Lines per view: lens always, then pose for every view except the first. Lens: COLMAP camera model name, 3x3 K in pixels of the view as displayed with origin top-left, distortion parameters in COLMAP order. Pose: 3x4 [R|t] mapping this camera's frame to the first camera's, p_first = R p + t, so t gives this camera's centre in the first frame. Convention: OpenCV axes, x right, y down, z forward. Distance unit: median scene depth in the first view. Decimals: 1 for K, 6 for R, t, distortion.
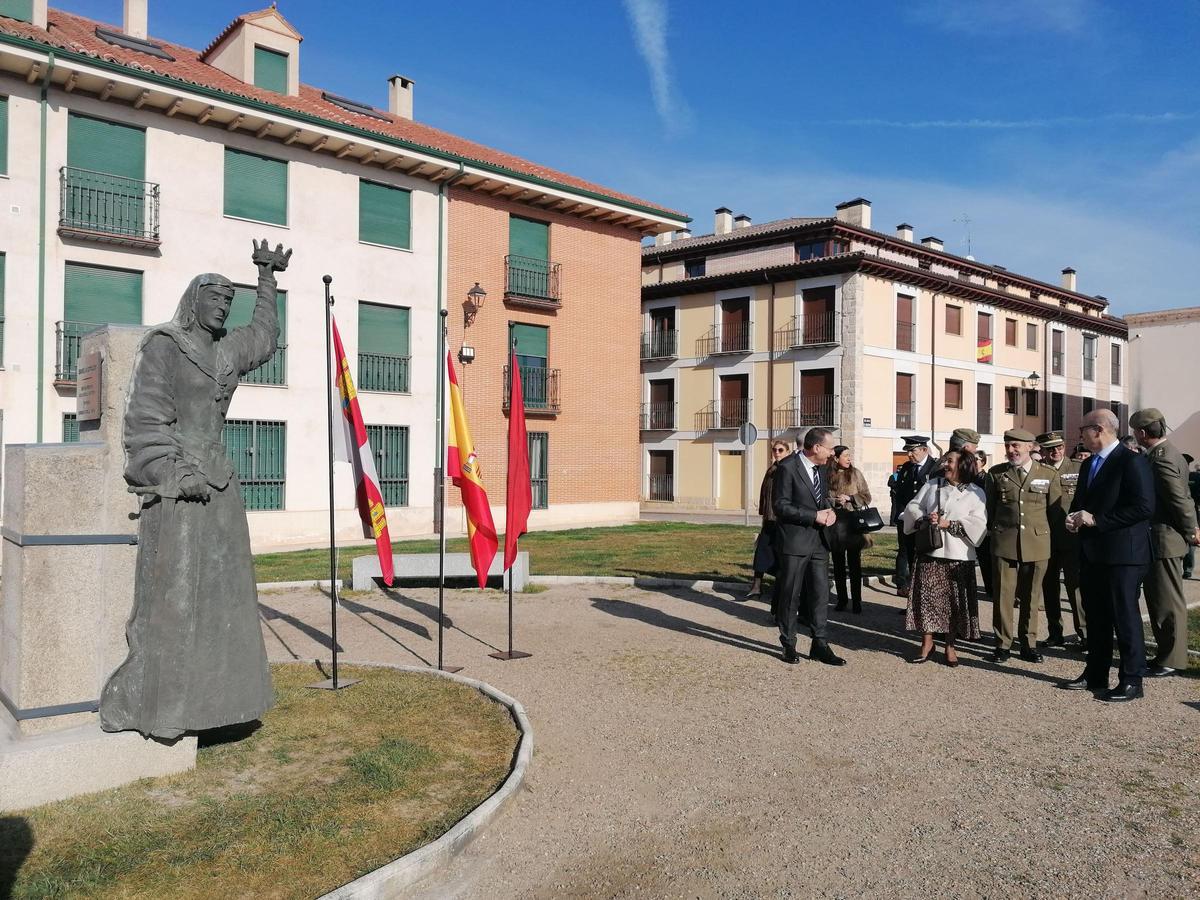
lens RADIAL K [[892.5, 0, 600.4], [0, 892.5, 445.5], [0, 0, 1]] dist [0.104156, -0.121677]
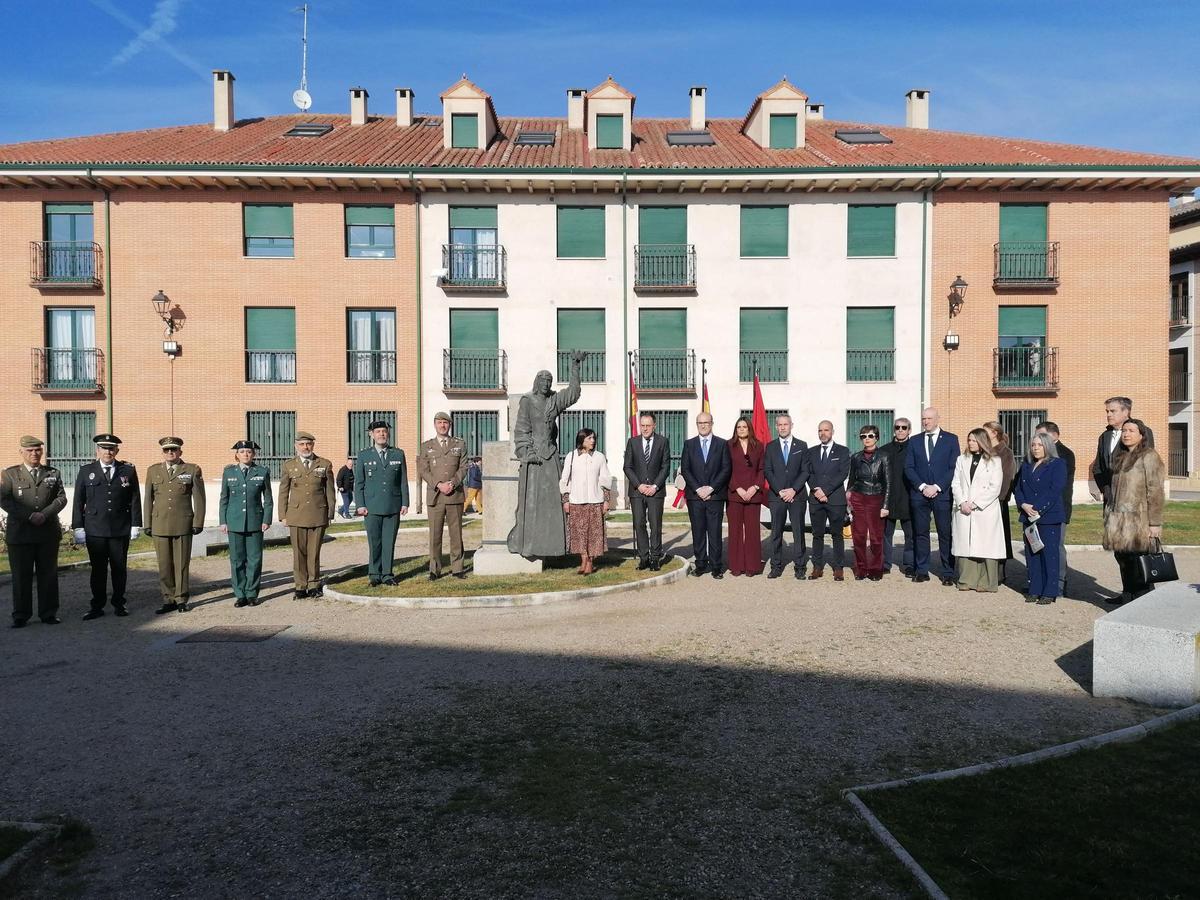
lens RADIAL K [[892.5, 0, 595.4], [0, 892.5, 446.3], [0, 0, 1]] dist [0.104156, -0.121677]
pose [[0.772077, -0.005619, -0.635504, 0.226325], [0.023362, 0.999536, 0.019544, -0.005792], [0.635100, -0.029936, 0.771850, -0.143155]]
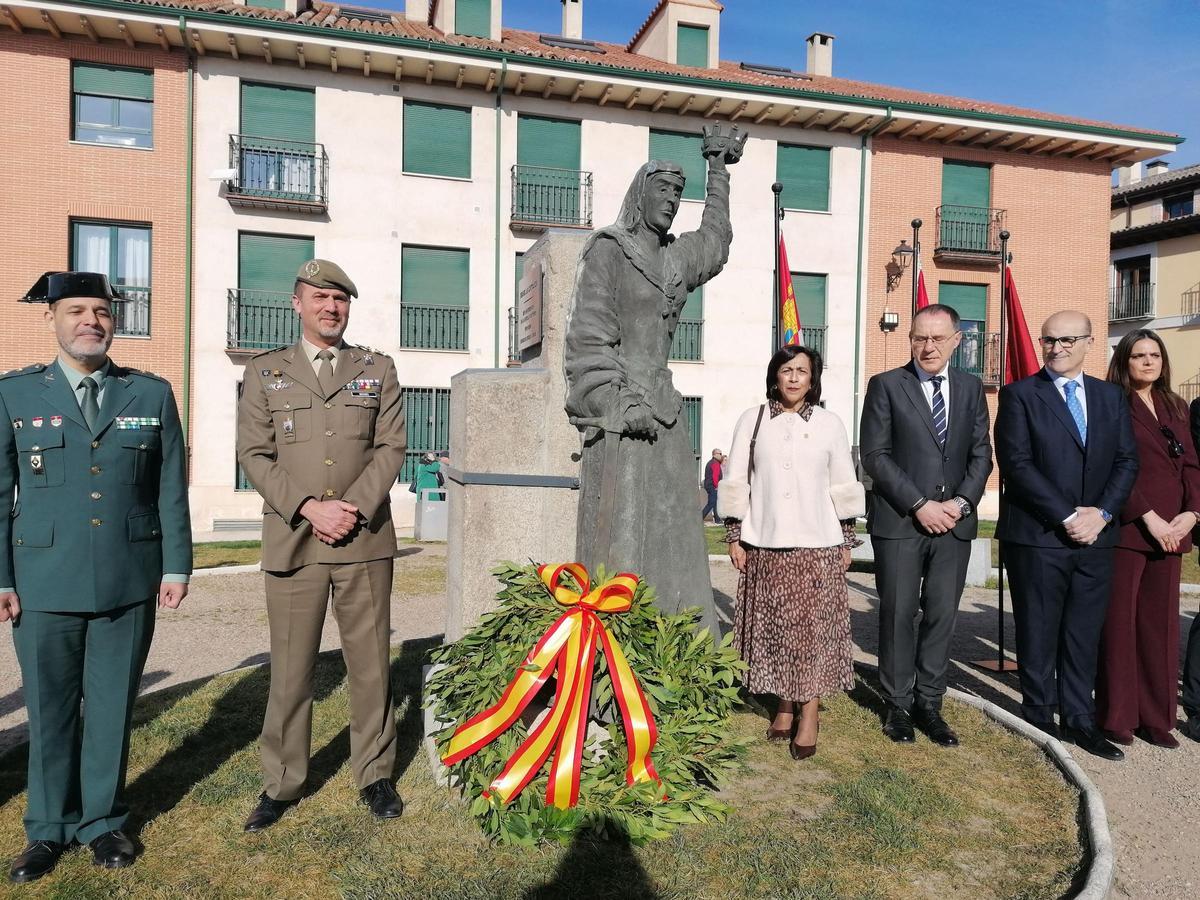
lens RADIAL K [[892.5, 0, 598.0], [0, 892.5, 445.9], [0, 0, 1]] dist [0.104156, -0.121677]
pose [[0.903995, 0.008379, -0.427461, -0.025182], [-0.001251, 0.999856, 0.016952, 0.010020], [0.427541, -0.014790, 0.903875, 0.046876]]
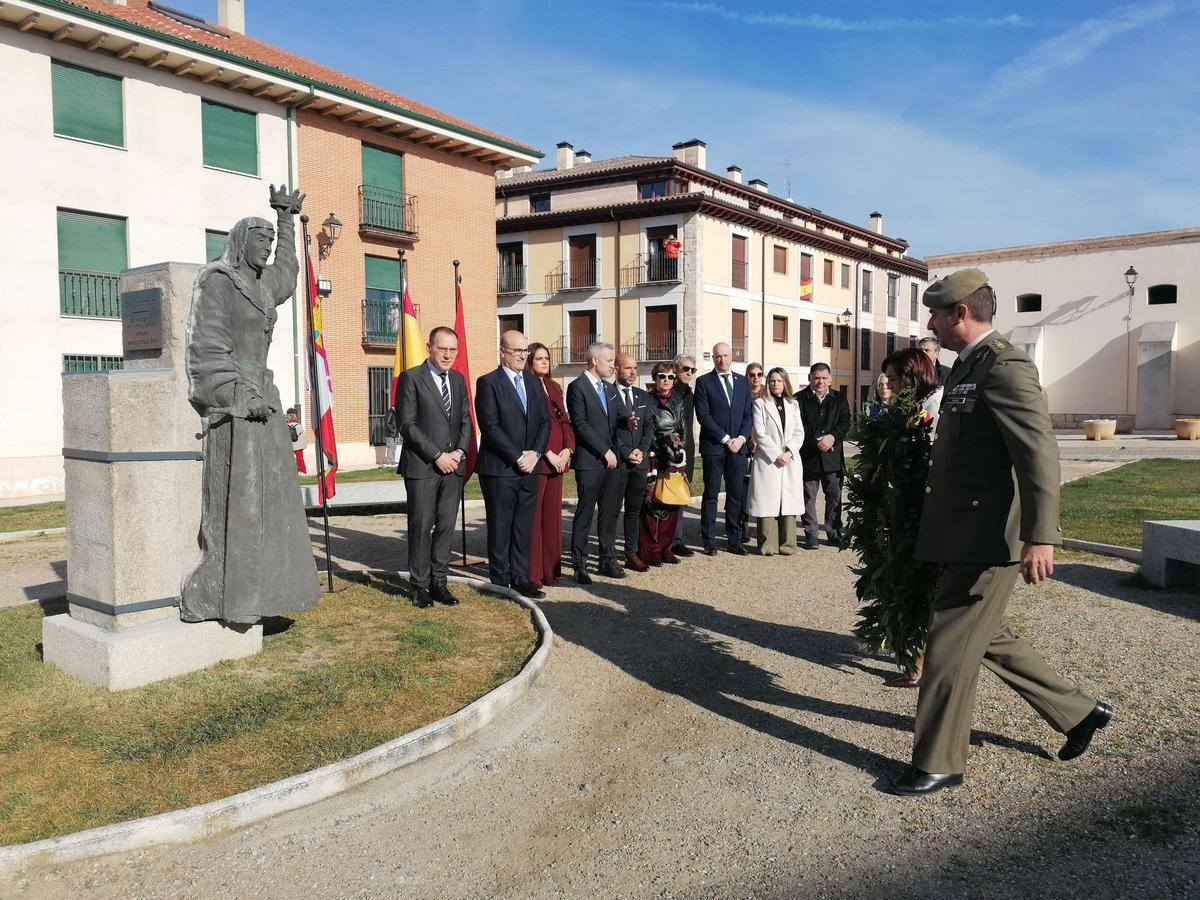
lens RADIAL K [[892.5, 0, 600.9], [0, 892.5, 450.0], [0, 0, 1]] dist [0.104156, -0.121677]
pose [[0.981748, -0.026294, 0.188362, -0.043697], [0.011950, 0.996968, 0.076886, 0.002853], [-0.189813, -0.073232, 0.979085, -0.036514]]
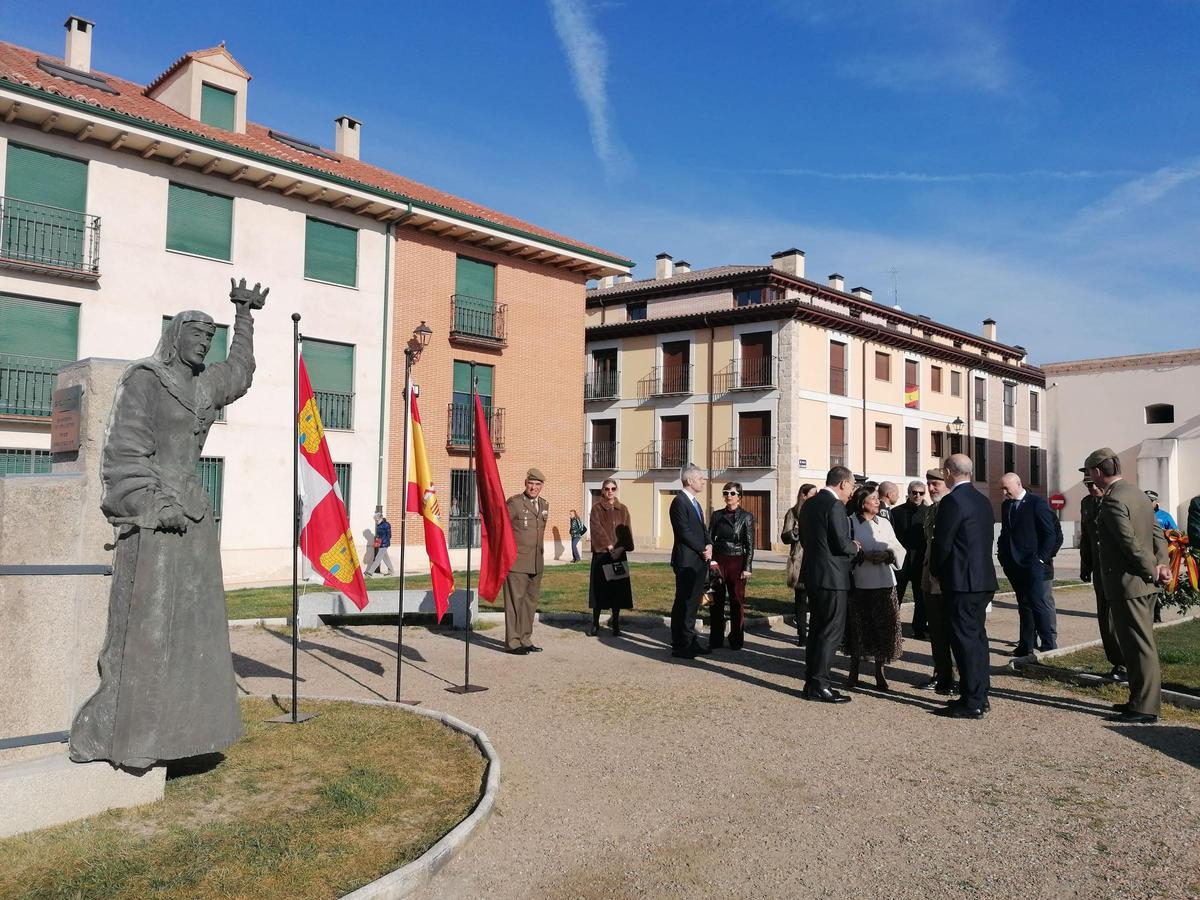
lens RADIAL K [[892.5, 0, 600.8], [0, 892.5, 443.1], [0, 0, 1]] dist [0.104156, -0.121677]
pose [[0.997561, 0.010276, 0.069037, -0.006993], [-0.007014, 0.998854, -0.047338, 0.001194], [-0.069444, 0.046738, 0.996490, -0.010110]]
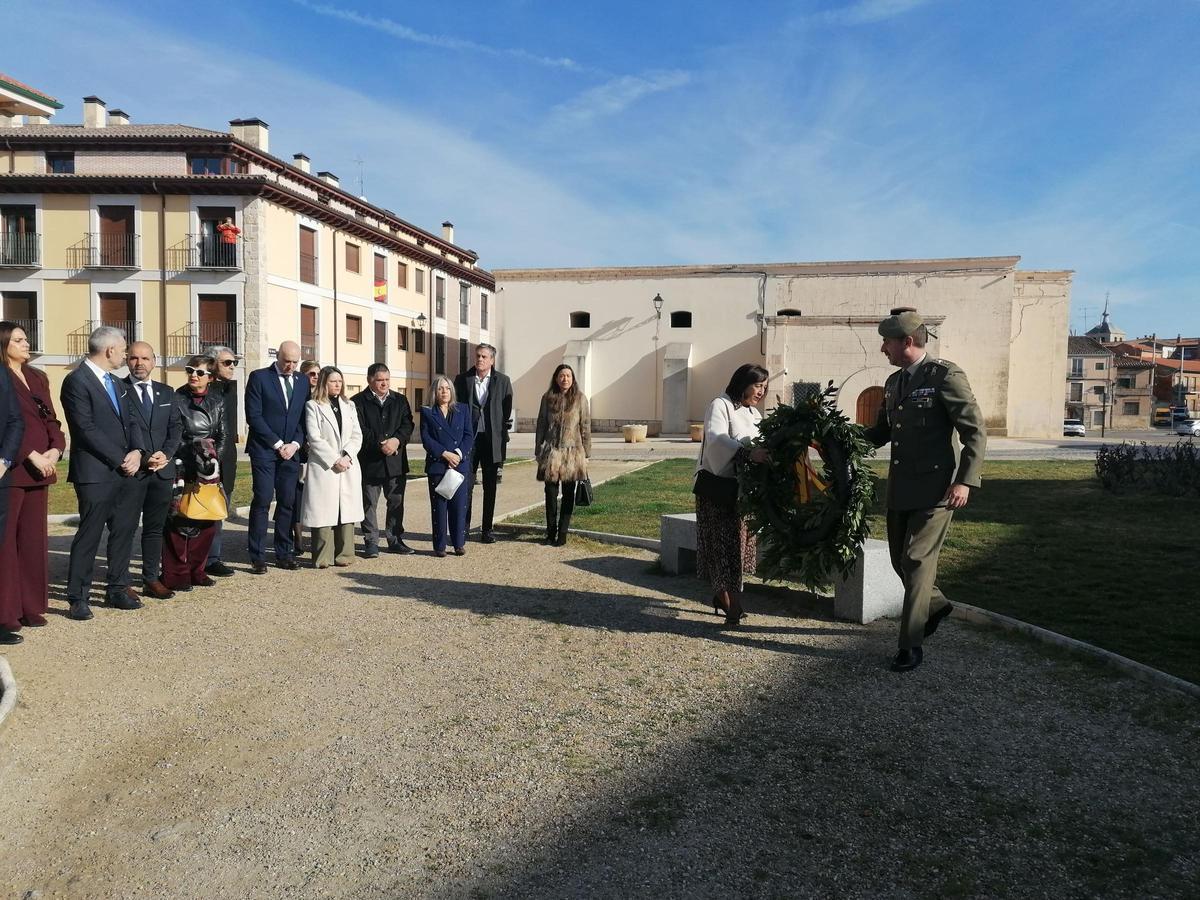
lens RADIAL K [[892.5, 0, 601.9], [0, 892.5, 446.2], [0, 0, 1]] dist [0.104156, -0.121677]
pose [[0.795138, -0.026895, 0.605832, -0.030693], [-0.018335, 0.997493, 0.068346, 0.003334], [-0.606151, -0.065452, 0.792652, -0.026528]]
